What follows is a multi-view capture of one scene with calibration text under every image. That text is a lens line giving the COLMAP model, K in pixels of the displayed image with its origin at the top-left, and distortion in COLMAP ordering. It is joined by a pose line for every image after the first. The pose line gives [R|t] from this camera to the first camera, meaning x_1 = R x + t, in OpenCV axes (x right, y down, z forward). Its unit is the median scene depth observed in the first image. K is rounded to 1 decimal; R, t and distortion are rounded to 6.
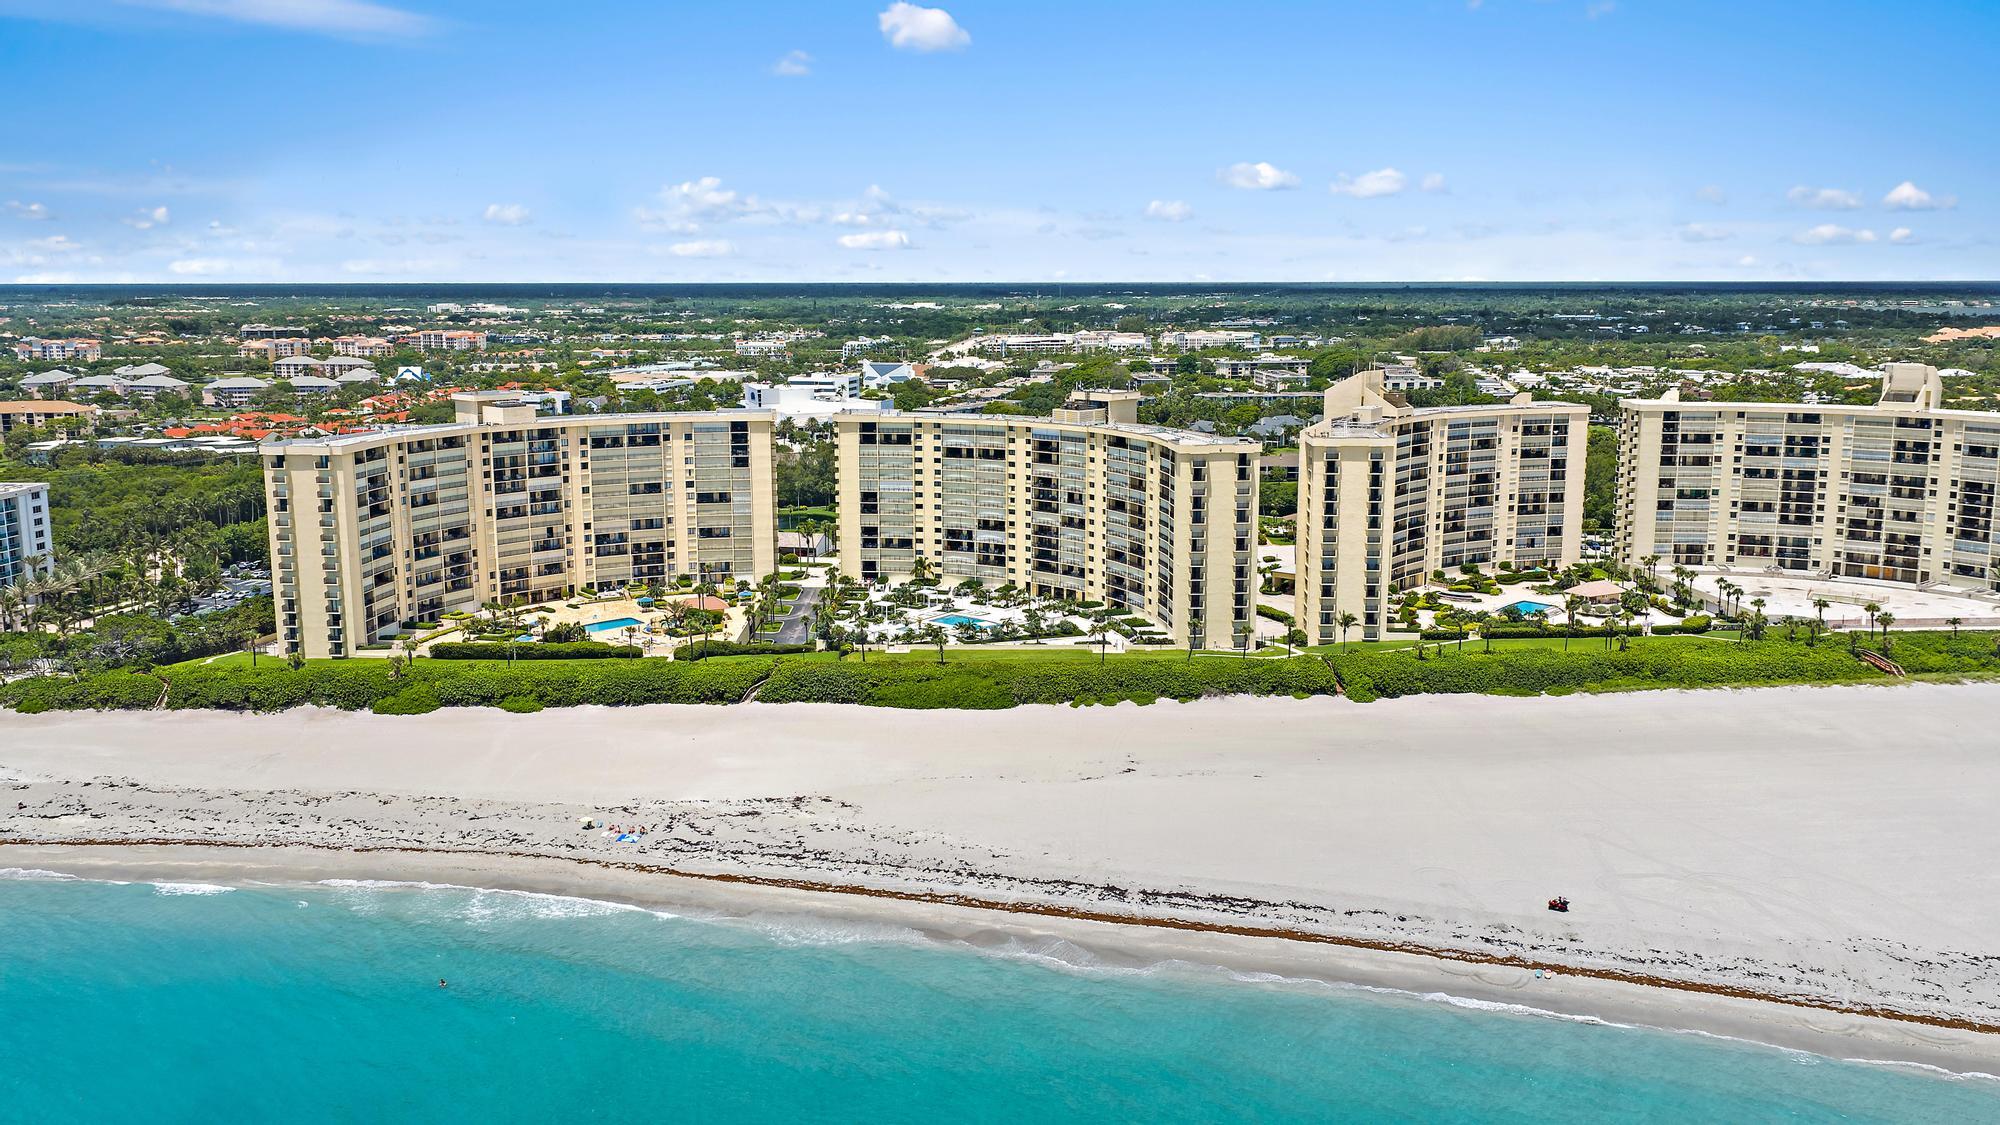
lens RADIAL K [[1655.0, 0, 1008.3], [0, 1655.0, 561.5], [0, 0, 1]] dist [0.041585, -0.076809]
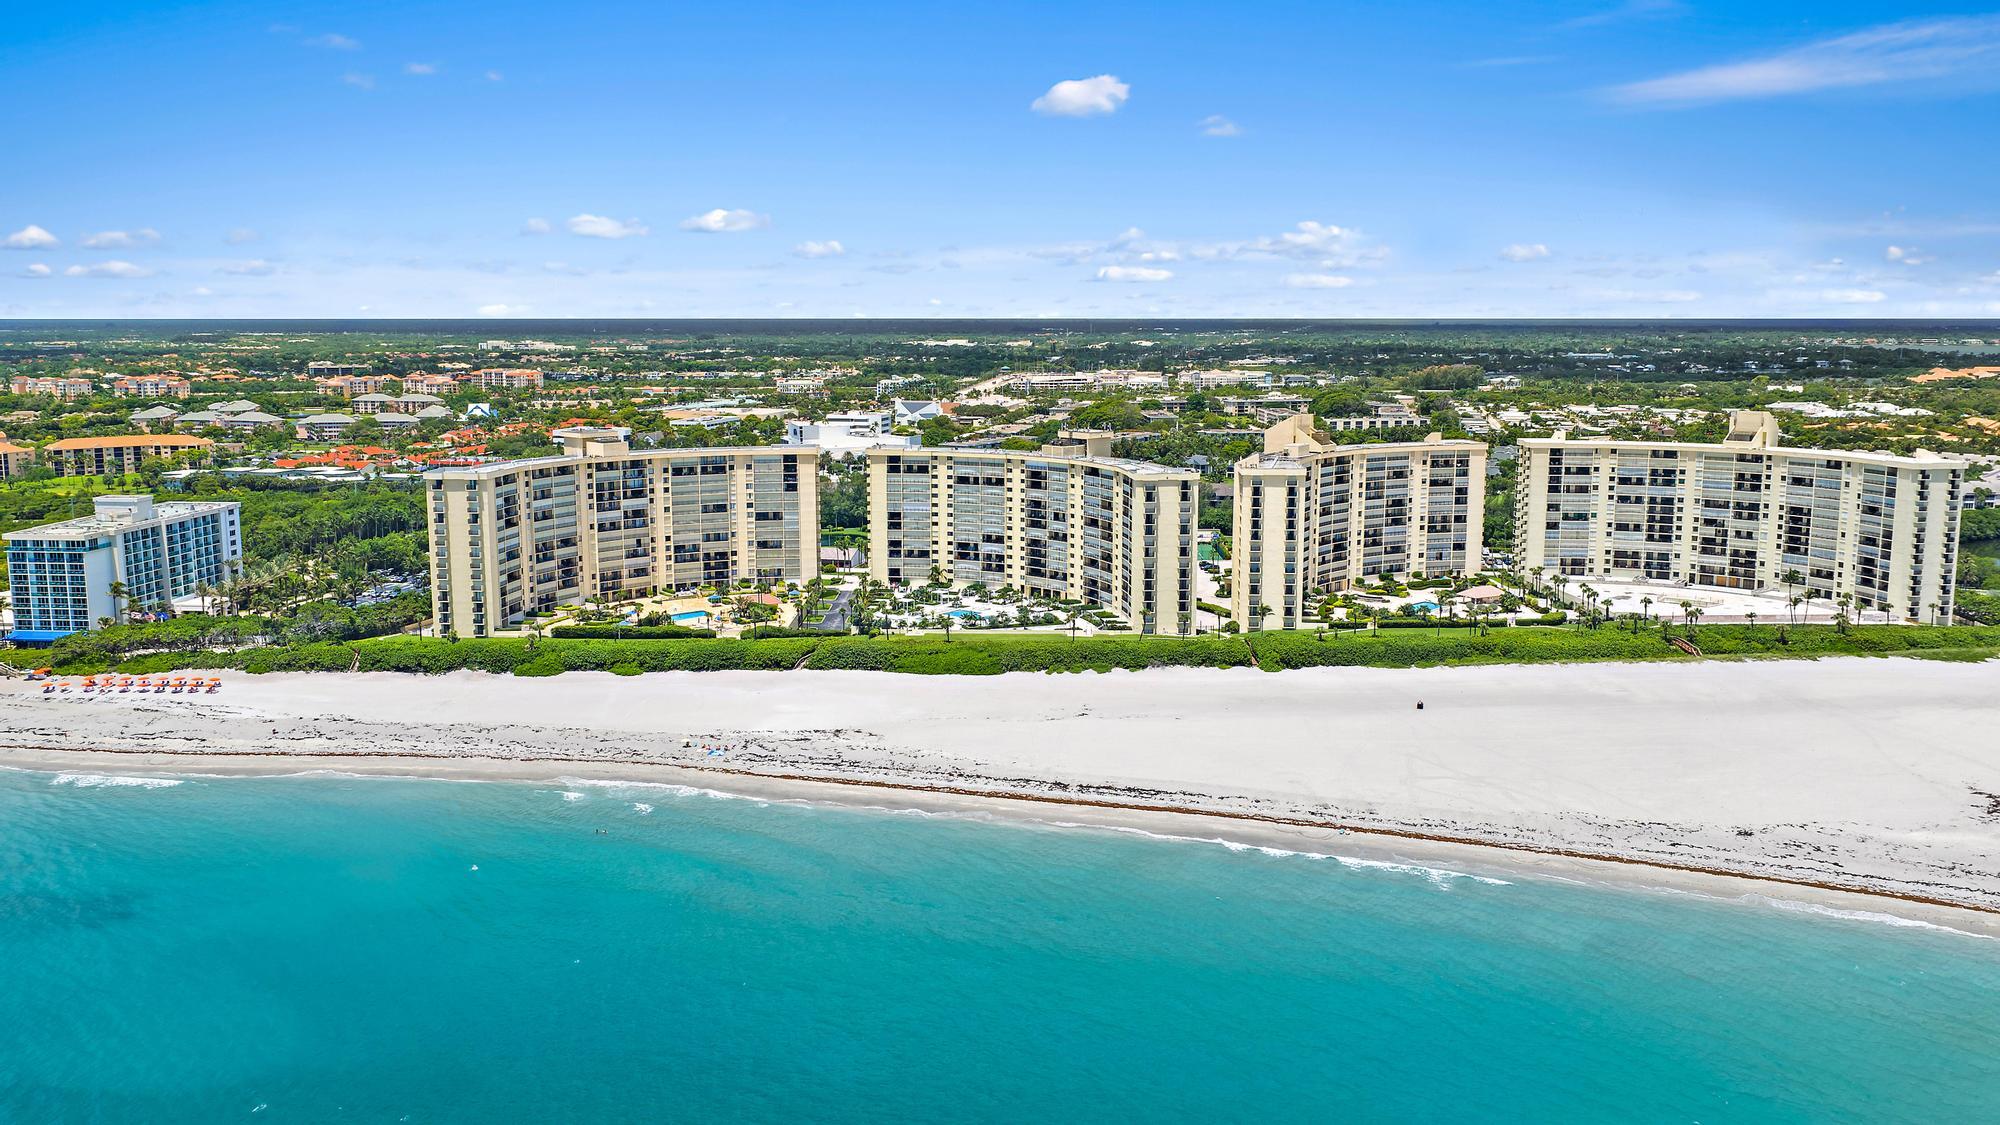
lens RADIAL K [[1655.0, 0, 1008.3], [0, 1655.0, 561.5], [0, 0, 1]] dist [0.041585, -0.076809]
pose [[0.999783, 0.003899, -0.020483, 0.026916], [-0.004317, 0.999782, -0.020407, 0.020381], [0.020399, 0.020491, 0.999582, -0.237454]]
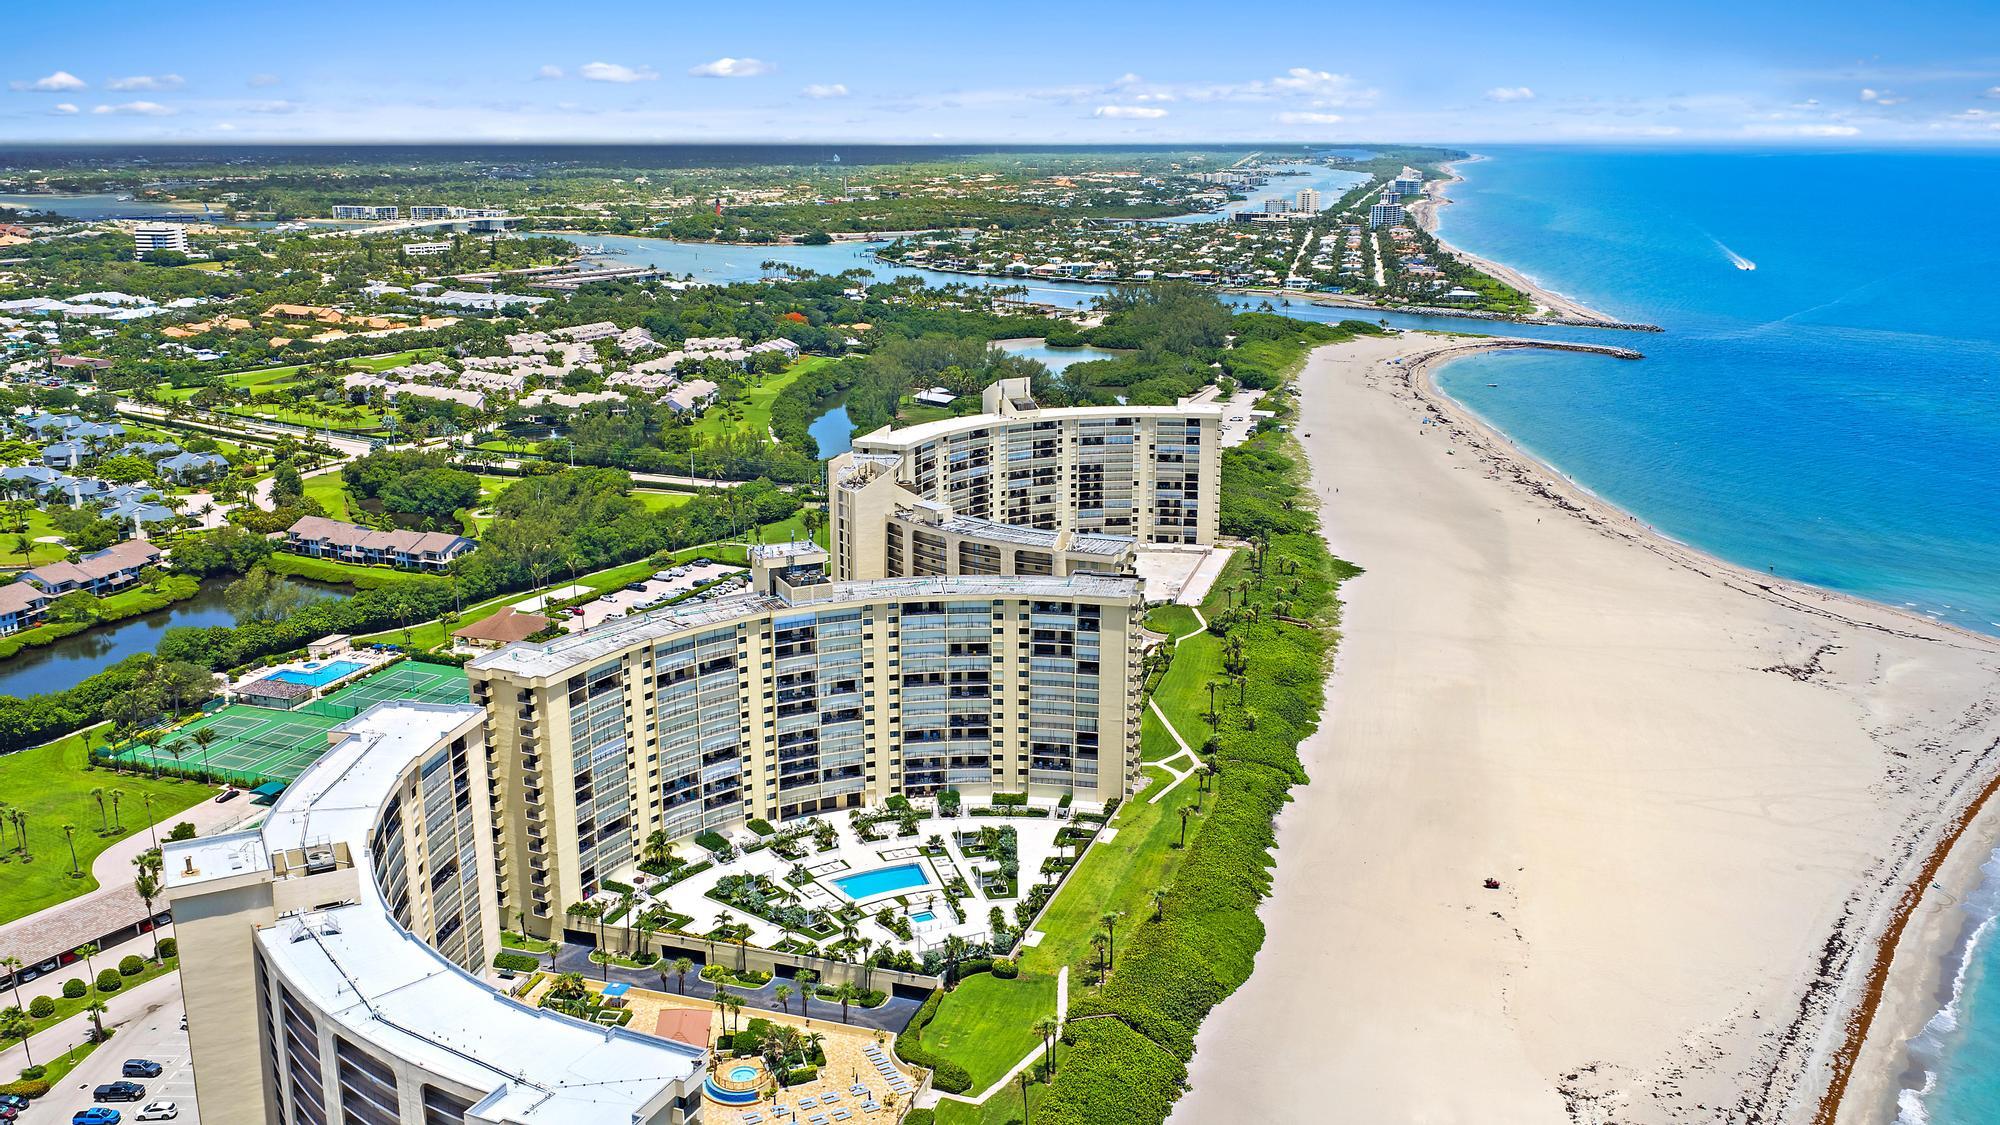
lens RADIAL K [[1655.0, 0, 1008.3], [0, 1655.0, 561.5], [0, 0, 1]] dist [0.041585, -0.076809]
pose [[0.328677, -0.235311, 0.914659, -0.649238], [0.157500, 0.968559, 0.192581, -0.236826], [-0.931217, 0.080762, 0.355405, 0.614680]]
